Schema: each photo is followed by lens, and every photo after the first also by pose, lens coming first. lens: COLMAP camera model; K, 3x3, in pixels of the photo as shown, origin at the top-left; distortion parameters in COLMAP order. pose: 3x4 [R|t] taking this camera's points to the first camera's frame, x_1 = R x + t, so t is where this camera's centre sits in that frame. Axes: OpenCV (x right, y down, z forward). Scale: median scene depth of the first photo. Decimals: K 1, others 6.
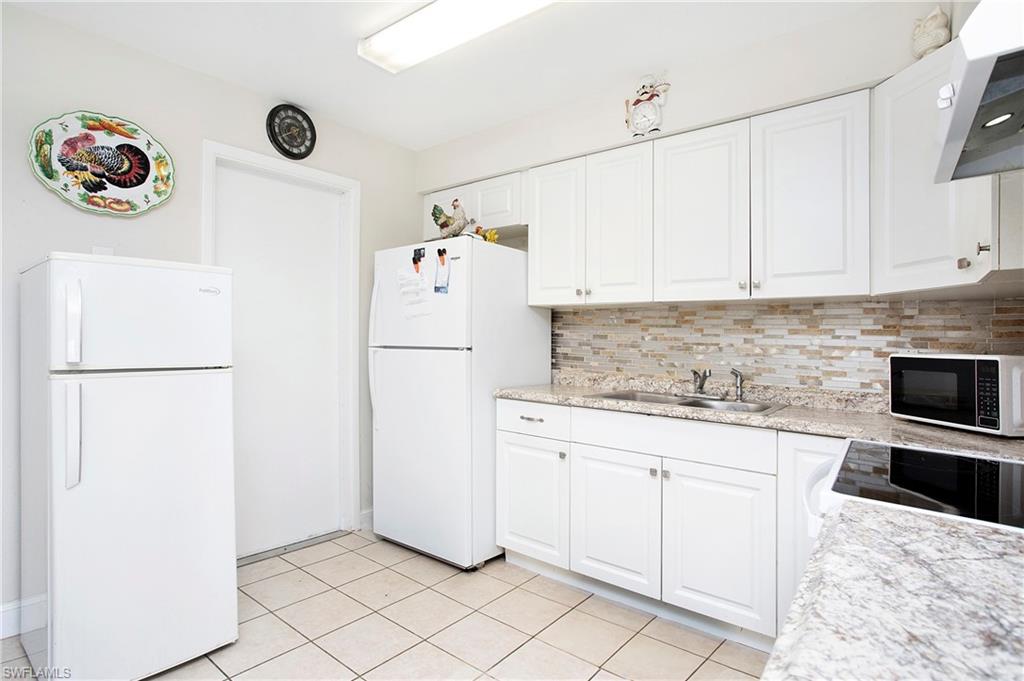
lens RADIAL K [[558.9, 0, 512.0], [0, 558.9, 340.5], [0, 0, 1]] dist [-0.004425, 0.001749]
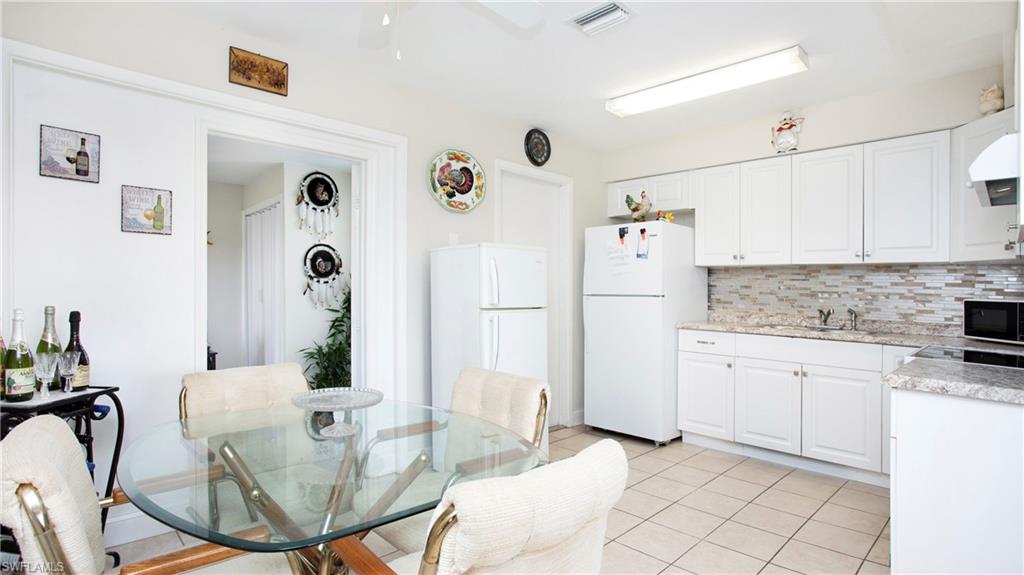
lens RADIAL K [[541.0, 0, 512.0], [0, 541.0, 287.5], [0, 0, 1]] dist [0.003032, 0.000311]
pose [[0.999369, -0.002301, -0.035450, -0.446275], [0.002247, 0.999996, -0.001553, -0.005832], [0.035453, 0.001472, 0.999370, -0.473349]]
